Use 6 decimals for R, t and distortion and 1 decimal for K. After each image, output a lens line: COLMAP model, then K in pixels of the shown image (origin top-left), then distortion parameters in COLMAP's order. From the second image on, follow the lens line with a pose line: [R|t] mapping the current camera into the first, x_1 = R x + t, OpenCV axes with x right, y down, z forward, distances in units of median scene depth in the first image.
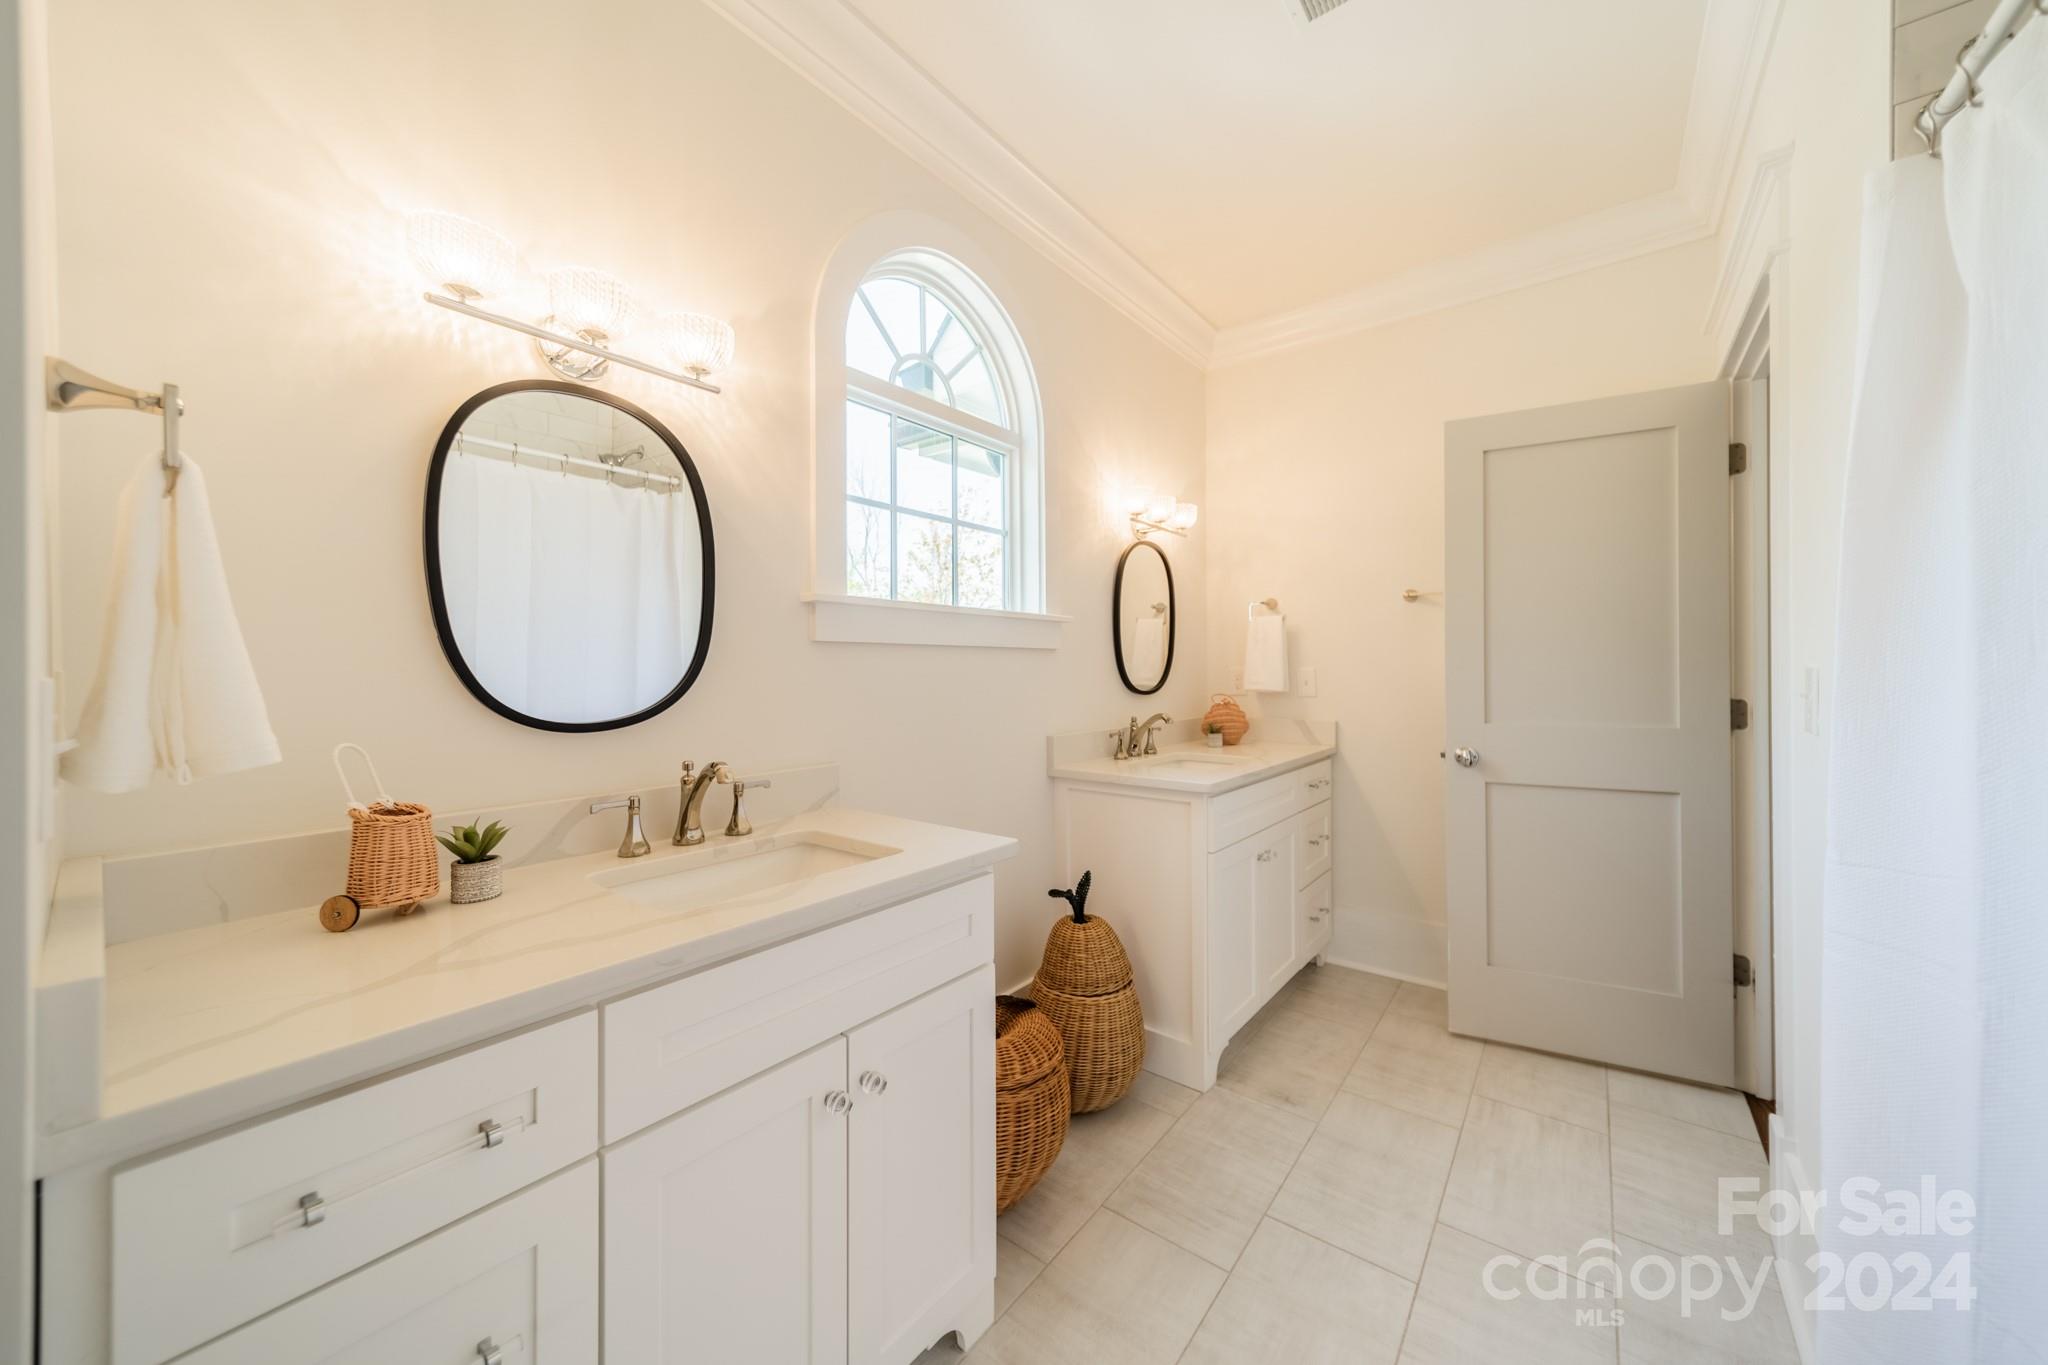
lens RADIAL K [[728.2, 0, 1022.0], [0, 728.2, 678.5], [0, 0, 1]] dist [0.008718, 0.000161]
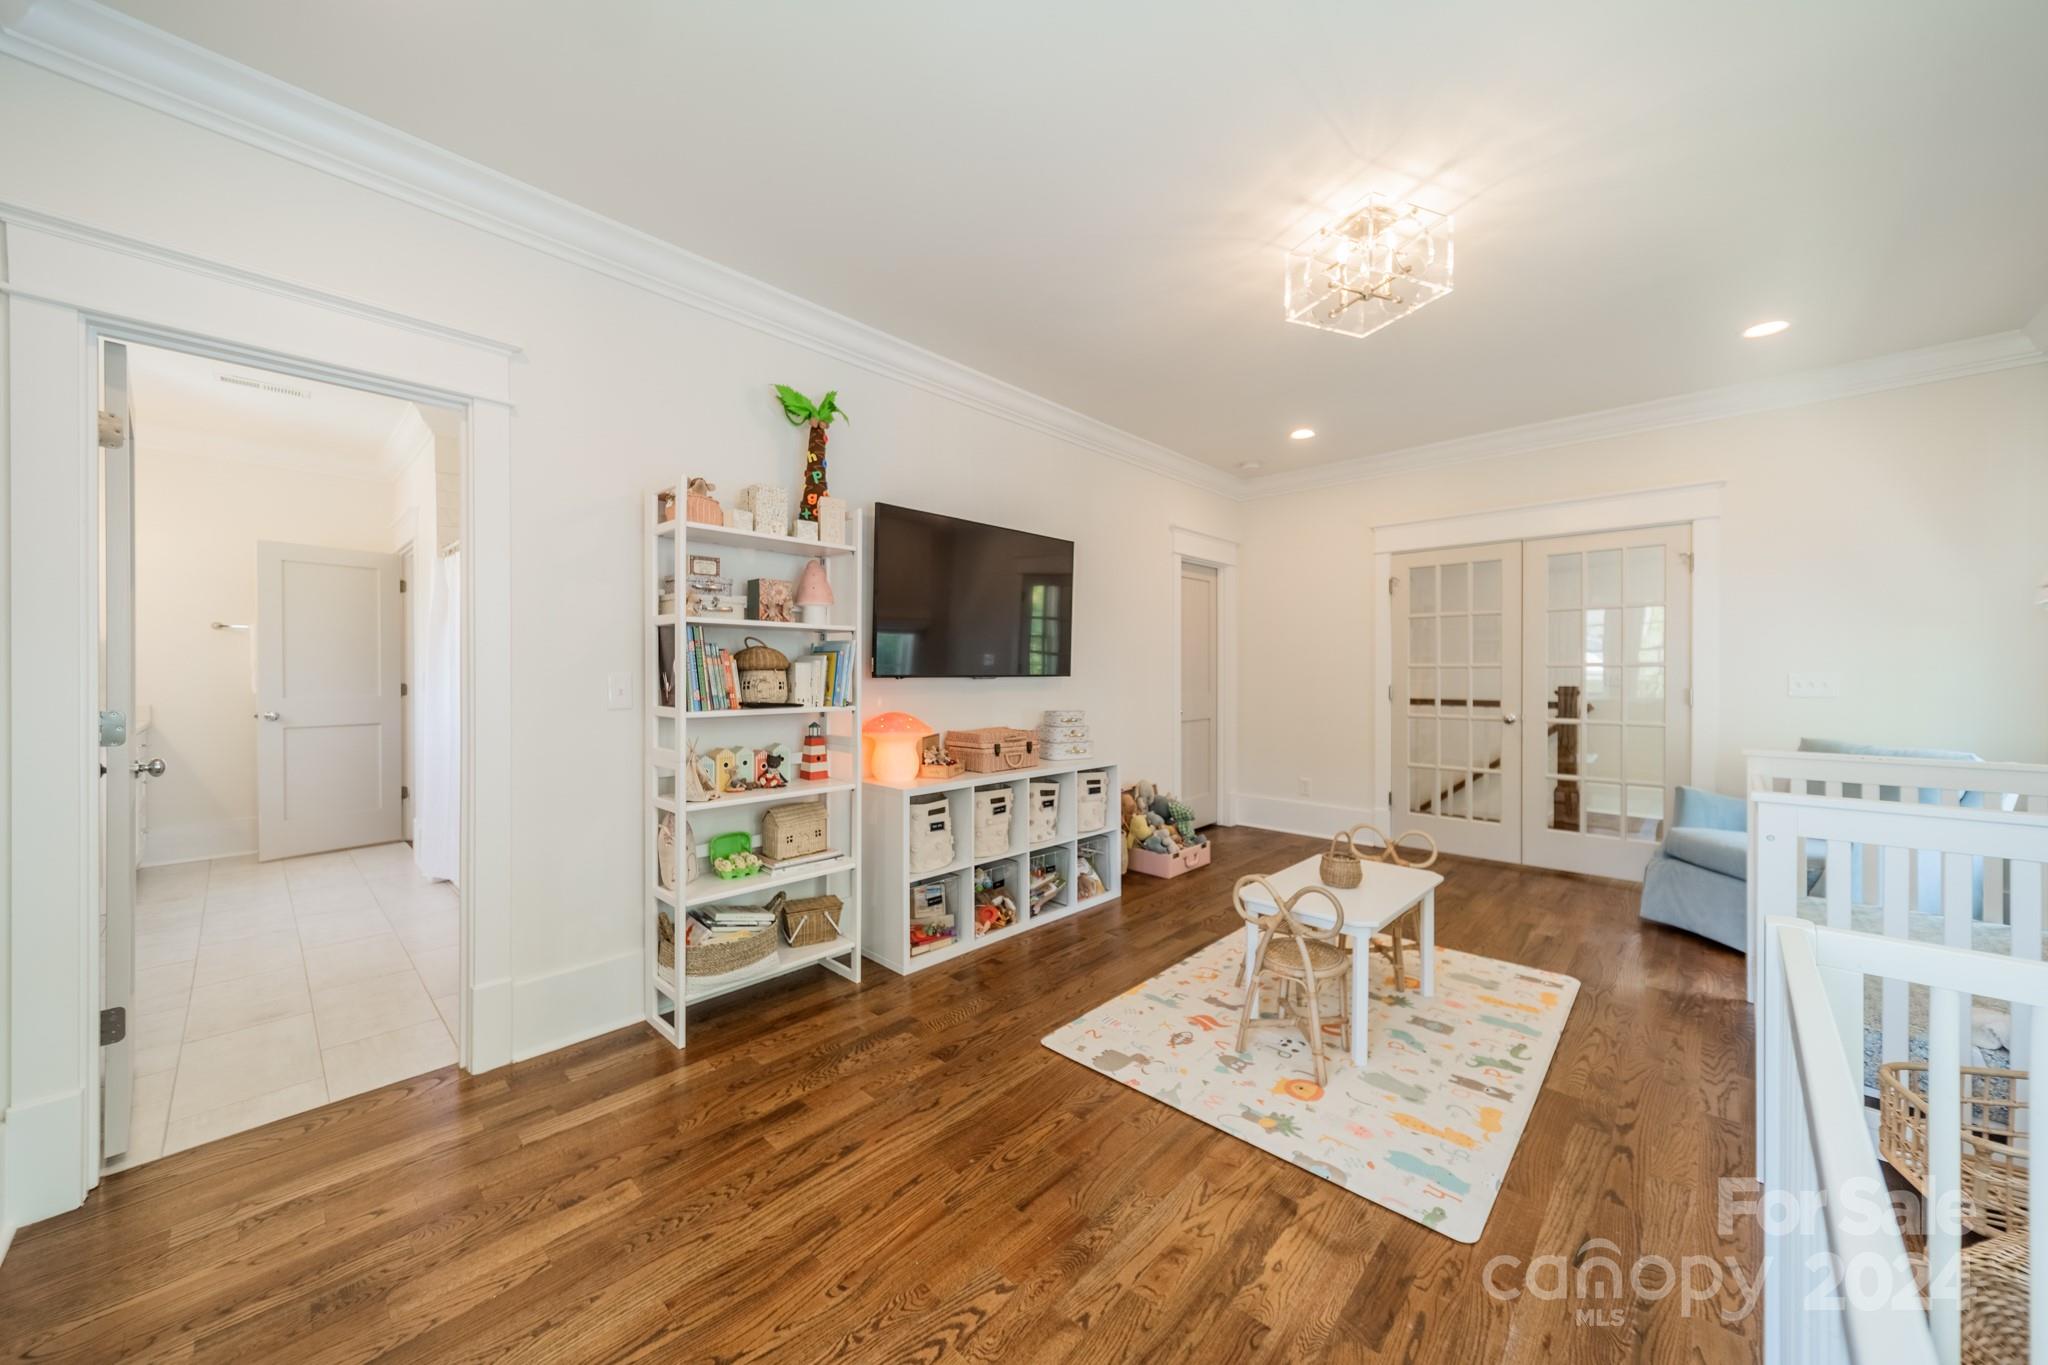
lens RADIAL K [[728.2, 0, 1020.6], [0, 728.2, 675.0], [0, 0, 1]] dist [0.008718, 0.000161]
pose [[0.118730, -0.002826, 0.992923, -1.189060], [-0.001117, 0.999995, 0.002979, -0.010175], [-0.992926, -0.001463, 0.118726, -1.312130]]
